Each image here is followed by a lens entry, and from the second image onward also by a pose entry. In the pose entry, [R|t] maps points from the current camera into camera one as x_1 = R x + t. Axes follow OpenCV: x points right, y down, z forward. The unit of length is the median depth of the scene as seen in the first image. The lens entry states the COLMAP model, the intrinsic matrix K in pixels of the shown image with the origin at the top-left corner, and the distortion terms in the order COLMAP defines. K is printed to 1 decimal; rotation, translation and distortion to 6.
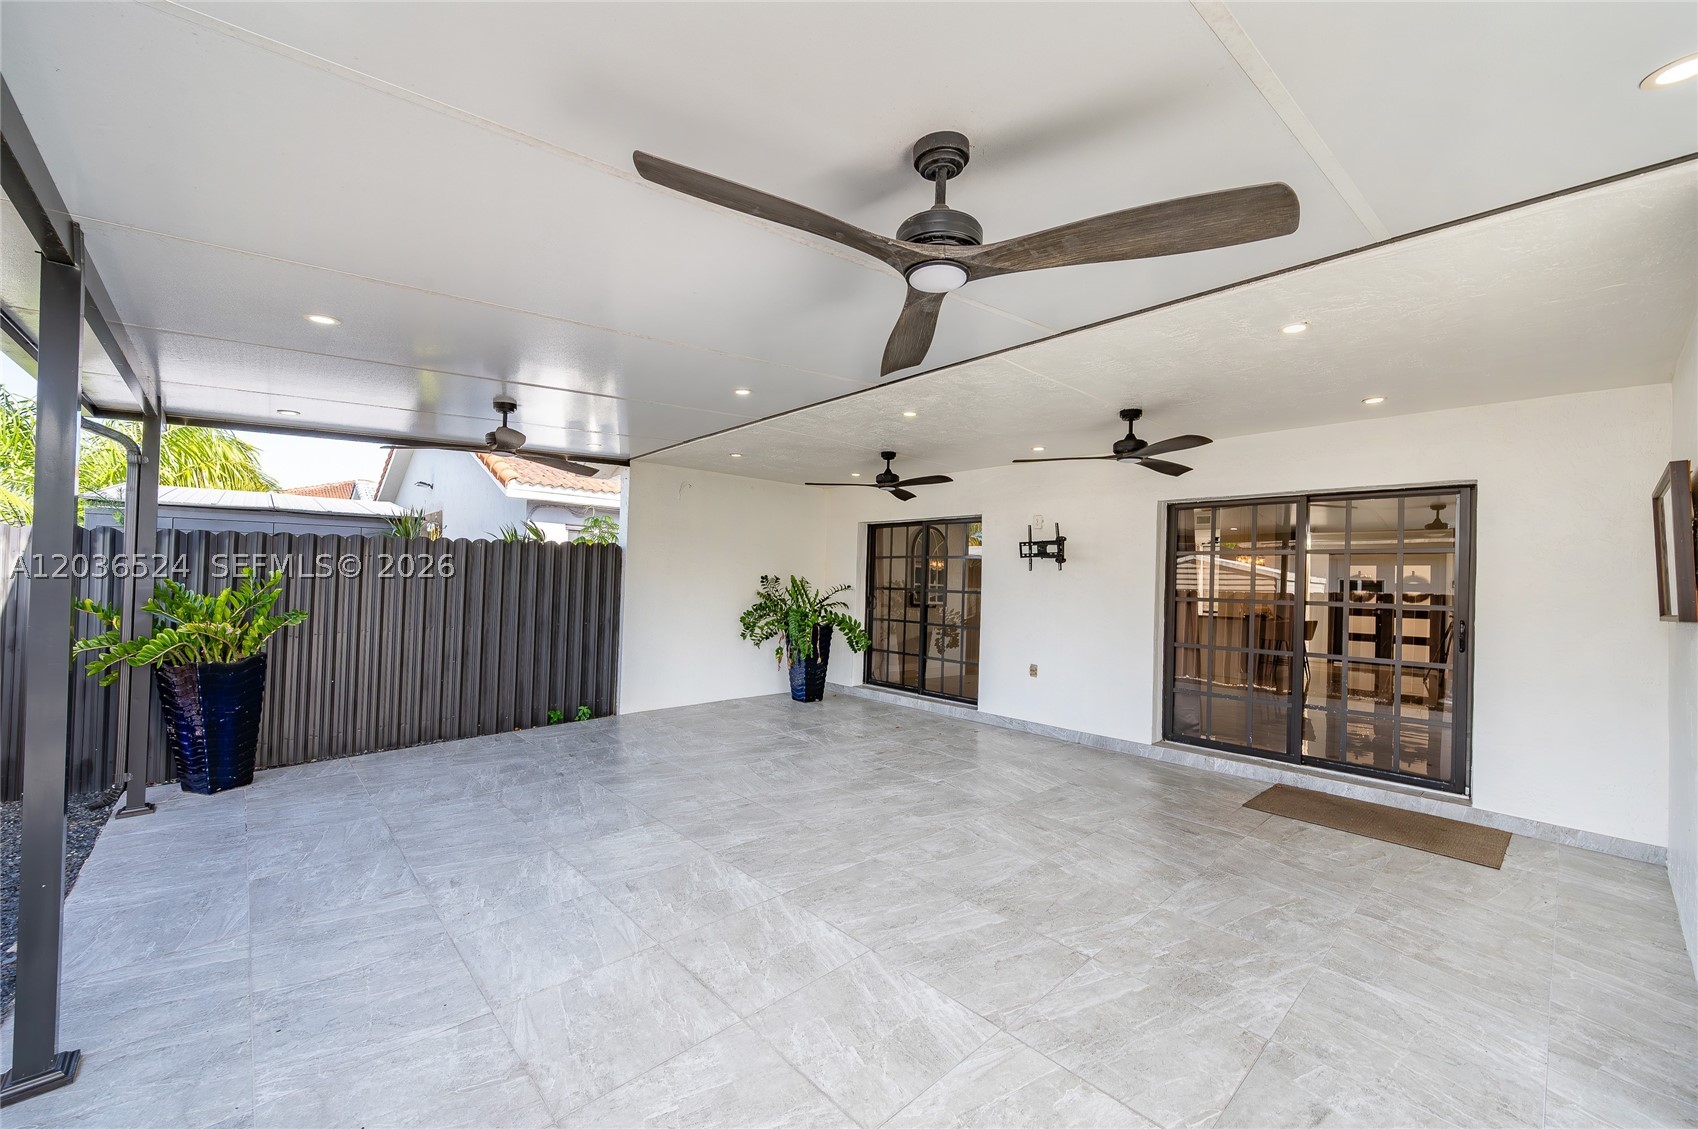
lens RADIAL K [[735.6, 0, 840.1], [0, 735.6, 568.5], [0, 0, 1]] dist [0.002285, 0.001486]
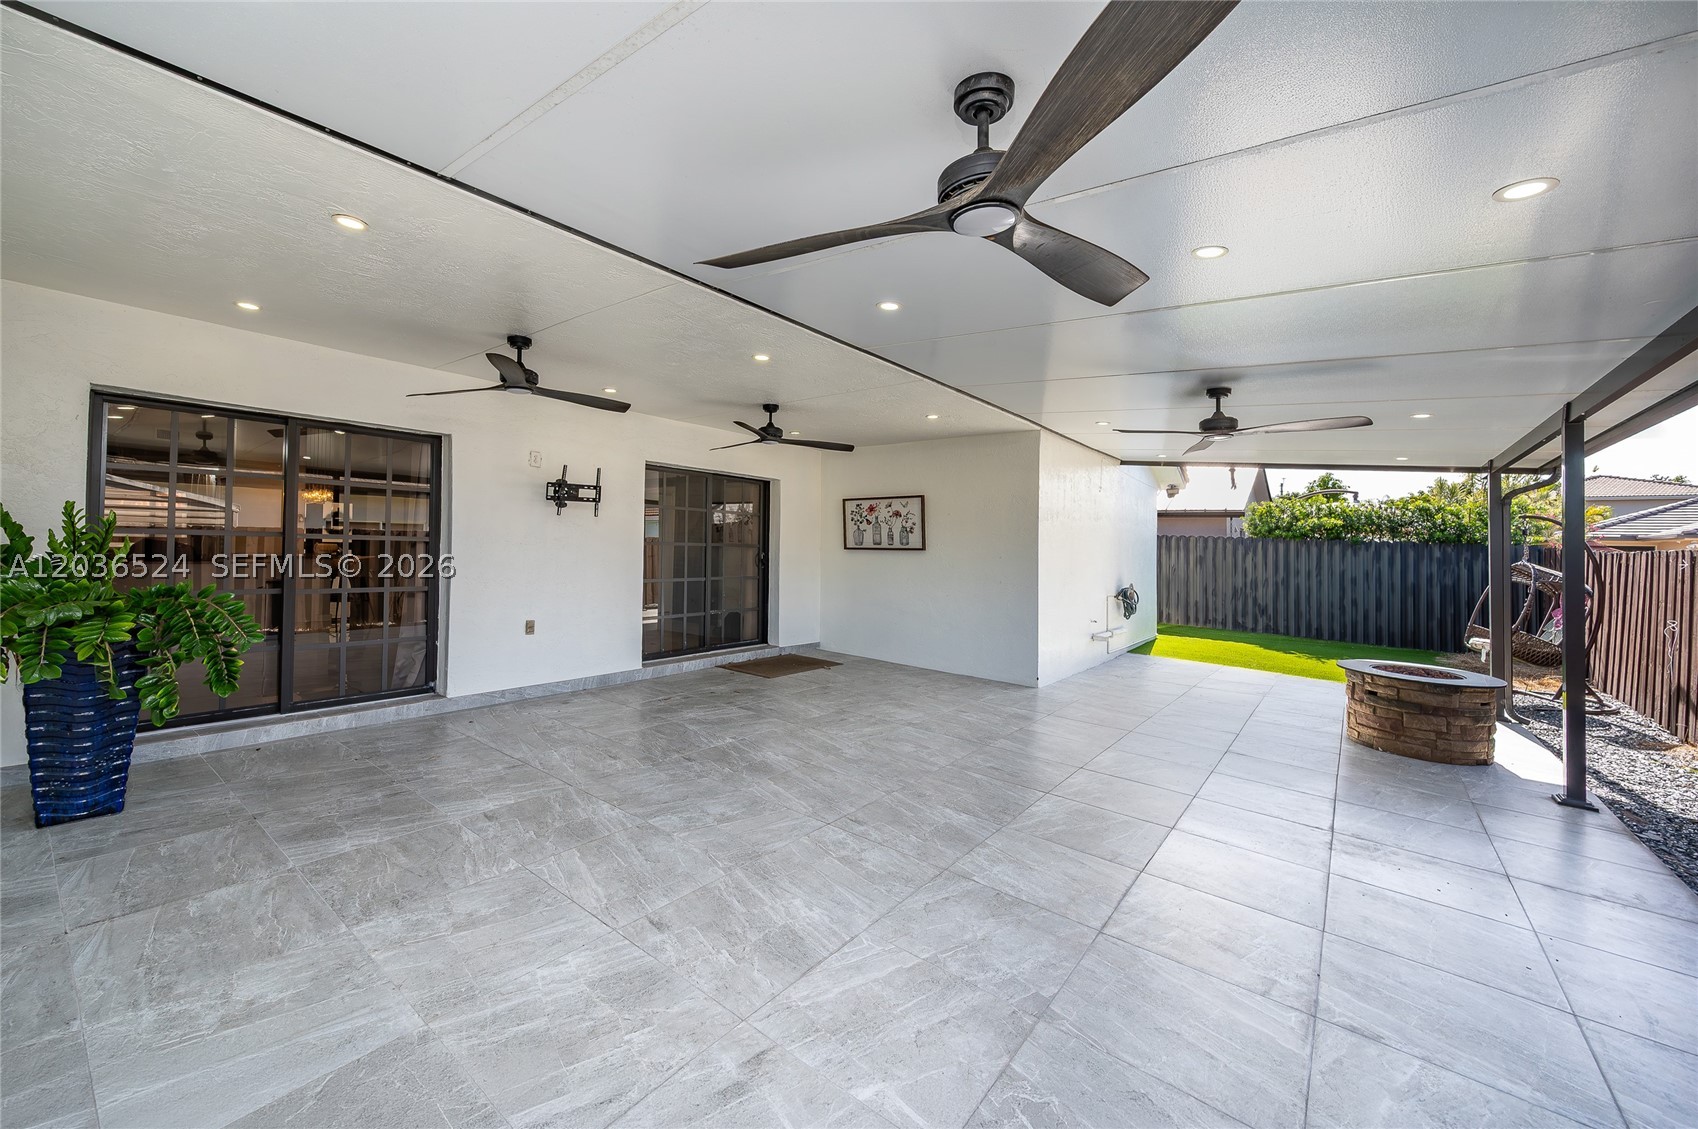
lens RADIAL K [[660.2, 0, 836.9], [0, 660.2, 550.5], [0, 0, 1]] dist [-0.000831, -0.000404]
pose [[-0.207395, -0.038644, 0.977494, -0.722234], [-0.048001, 0.998418, 0.029287, 0.019718], [-0.977079, -0.040847, -0.208922, 1.081726]]
